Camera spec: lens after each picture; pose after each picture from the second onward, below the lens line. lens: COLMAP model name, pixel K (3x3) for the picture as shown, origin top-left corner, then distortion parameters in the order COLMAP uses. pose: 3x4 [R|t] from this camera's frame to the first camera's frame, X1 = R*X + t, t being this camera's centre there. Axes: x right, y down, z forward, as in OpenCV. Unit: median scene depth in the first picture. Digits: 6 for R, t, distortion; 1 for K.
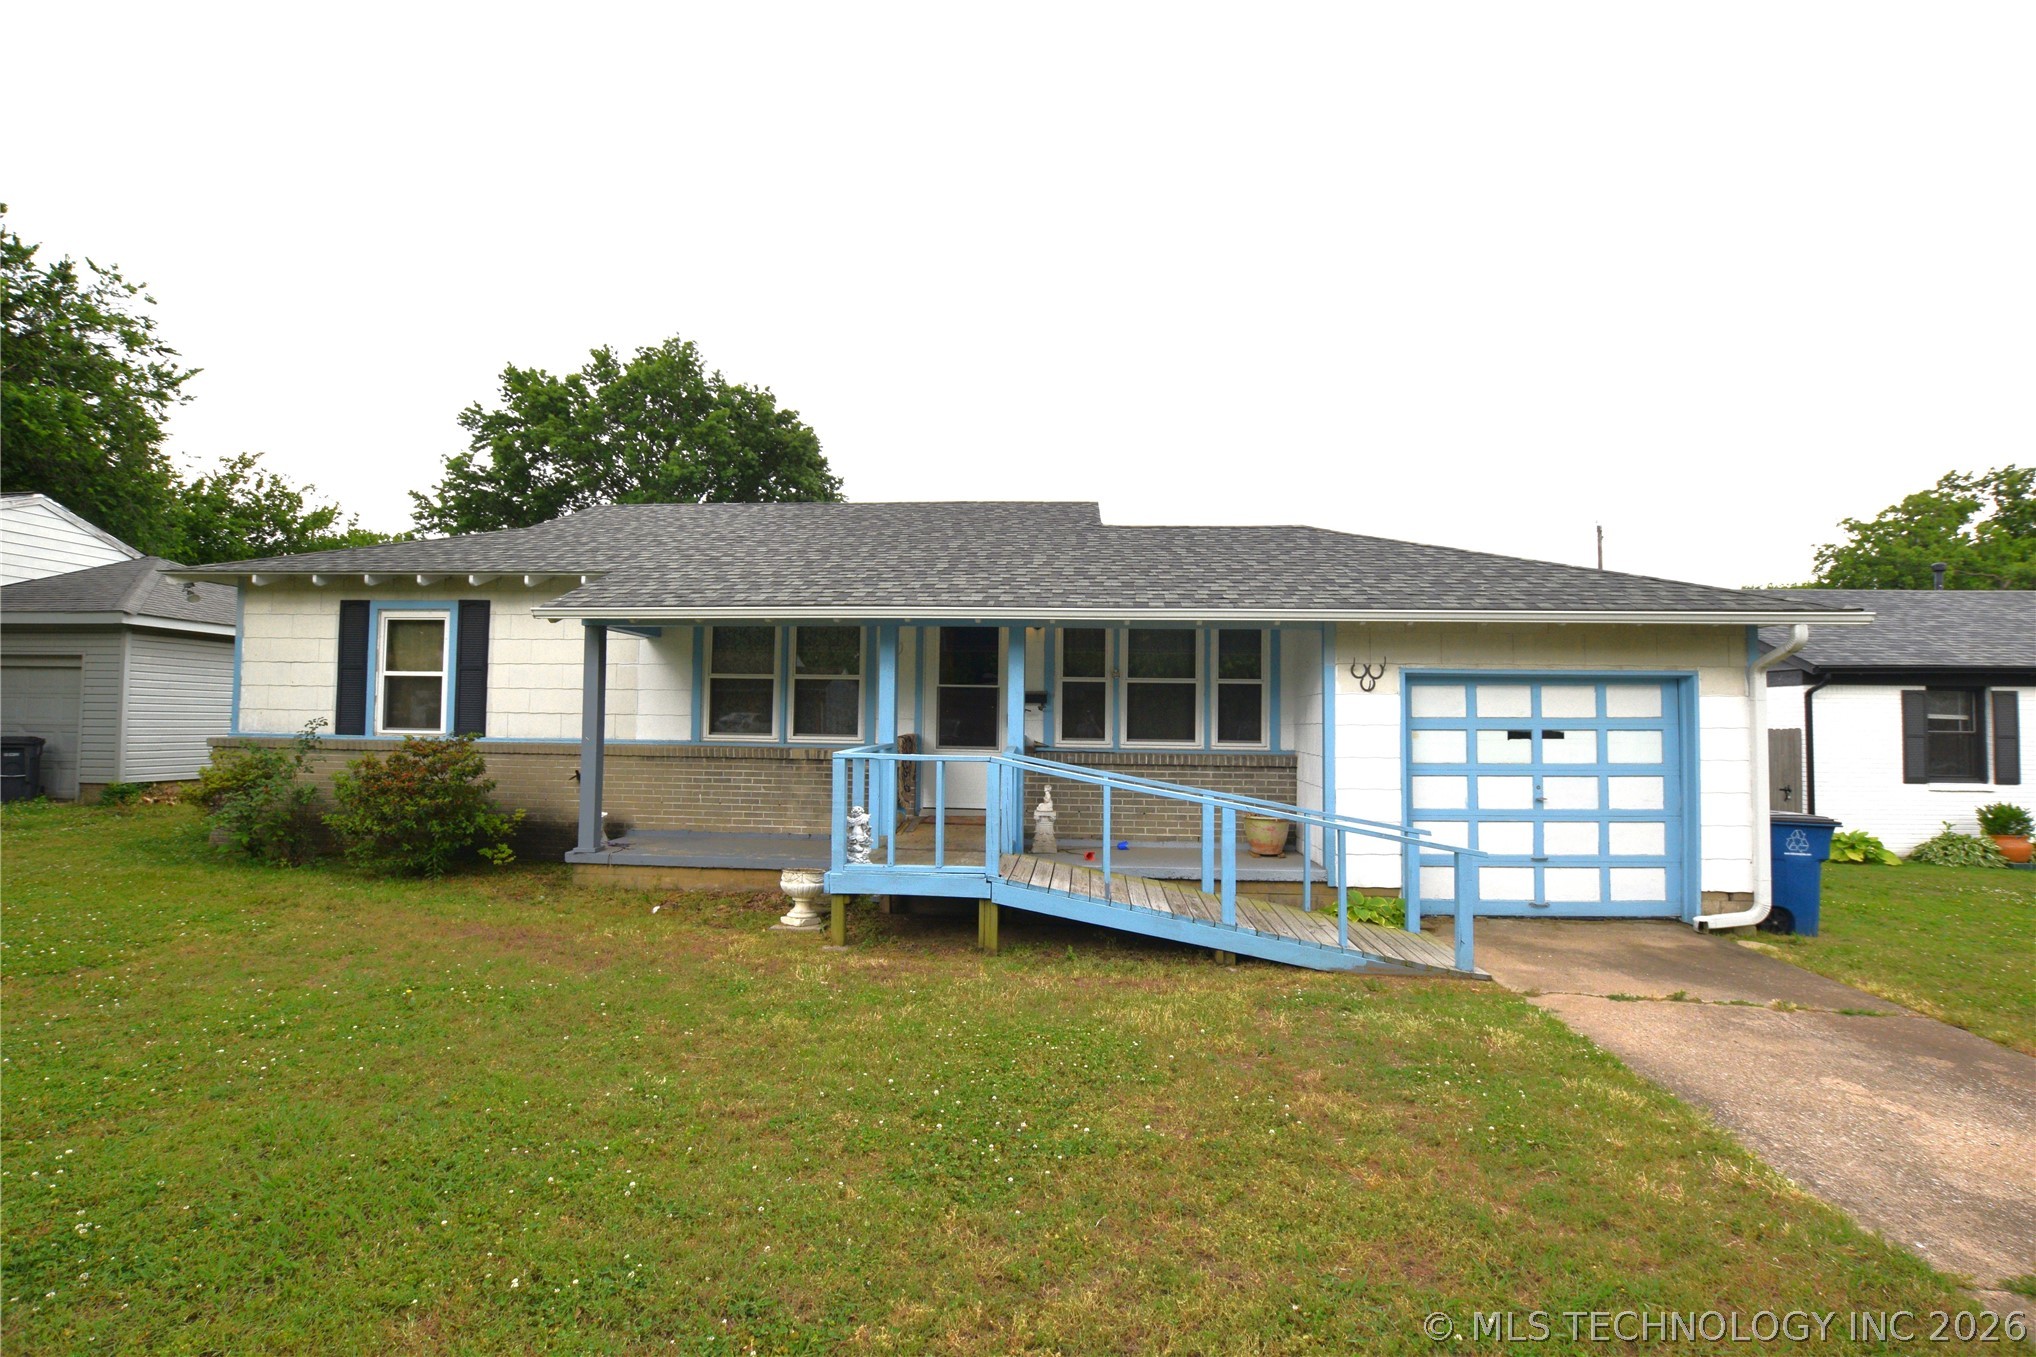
lens RADIAL K [[889.2, 0, 1030.7], [0, 889.2, 684.0], [0, 0, 1]] dist [-0.022724, 0.001355]
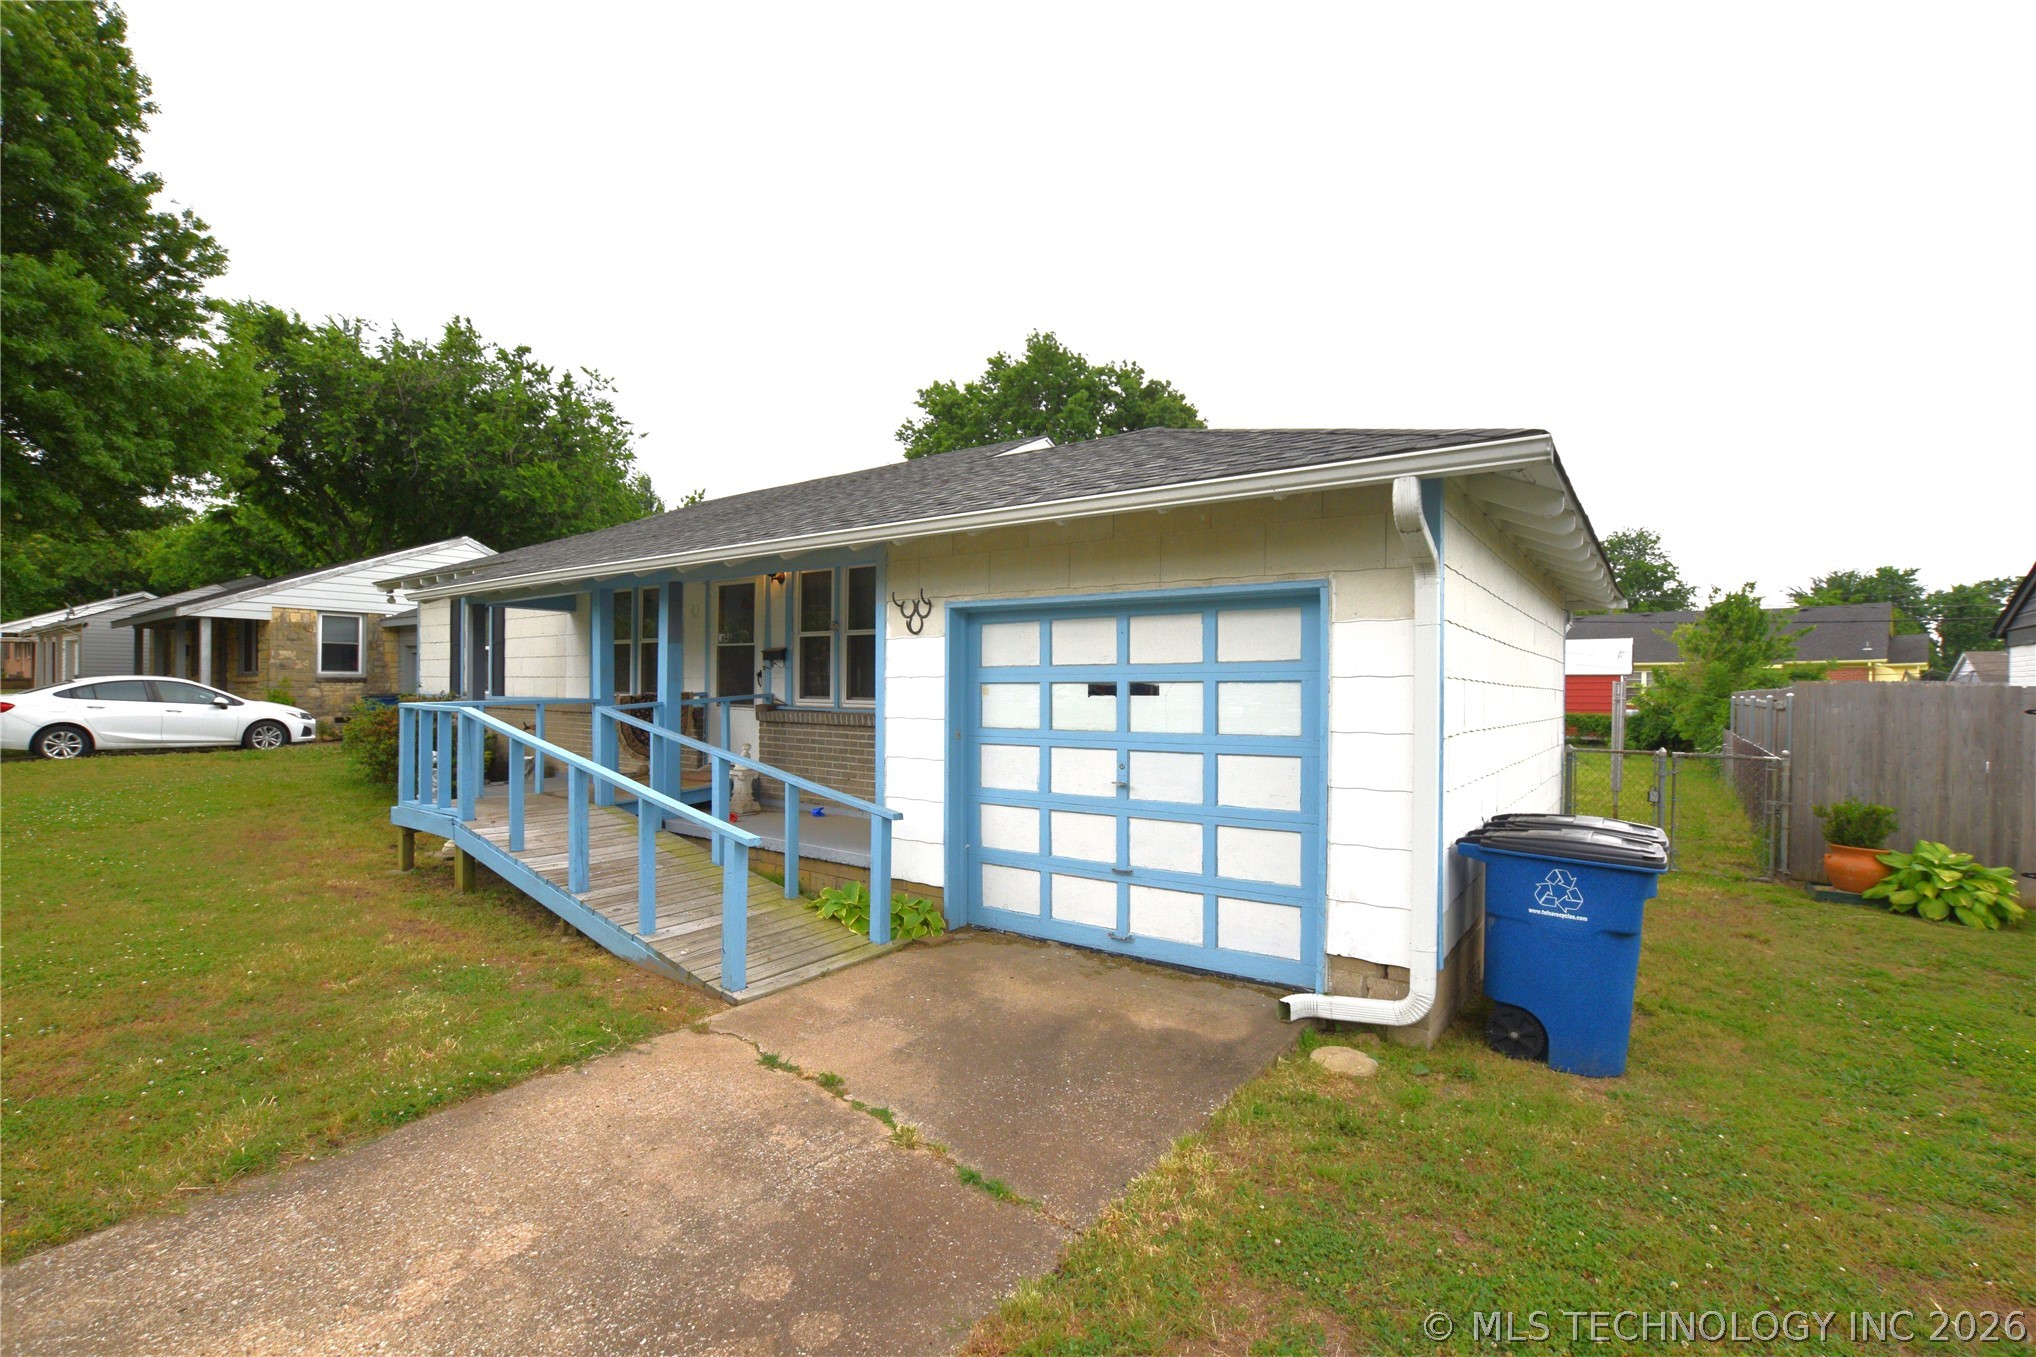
lens RADIAL K [[889.2, 0, 1017.4], [0, 889.2, 687.9], [0, 0, 1]] dist [-0.022724, 0.001355]
pose [[0.847965, -0.004430, -0.530034, 0.860440], [0.023826, 0.999273, 0.029766, 0.033738], [0.529517, -0.037869, 0.847454, 0.373260]]
